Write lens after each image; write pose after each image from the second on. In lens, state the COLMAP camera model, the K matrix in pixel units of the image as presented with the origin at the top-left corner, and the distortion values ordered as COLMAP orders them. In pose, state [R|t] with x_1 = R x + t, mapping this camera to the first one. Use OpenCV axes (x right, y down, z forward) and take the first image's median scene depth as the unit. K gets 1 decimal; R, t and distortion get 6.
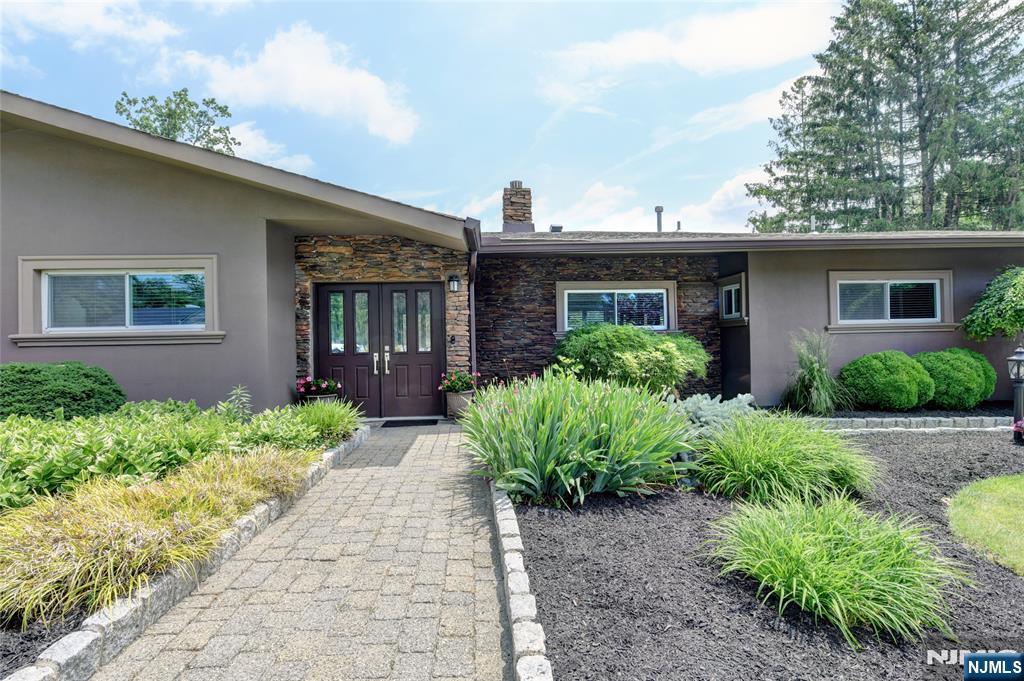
lens RADIAL K [[538.4, 0, 512.0], [0, 538.4, 340.5], [0, 0, 1]] dist [-0.000256, -0.000335]
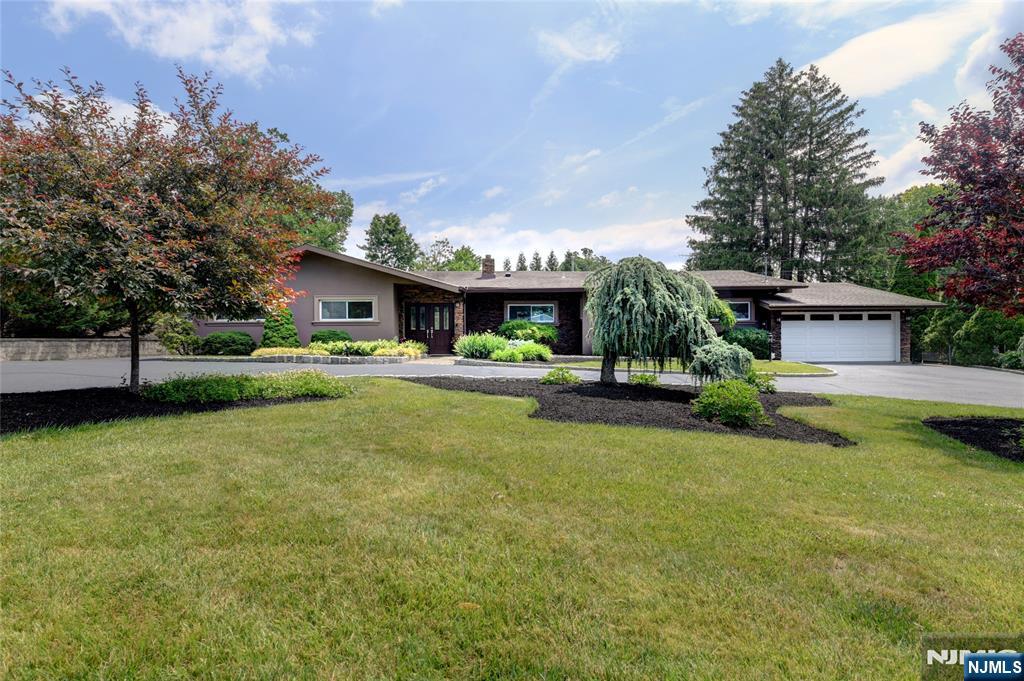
lens RADIAL K [[571.3, 0, 512.0], [0, 571.3, 340.5], [0, 0, 1]] dist [0.000894, 0.000223]
pose [[0.998780, 0.016704, -0.046474, 0.232100], [-0.016204, 0.999807, 0.011129, 0.030414], [0.046651, -0.010362, 0.998857, -1.423736]]
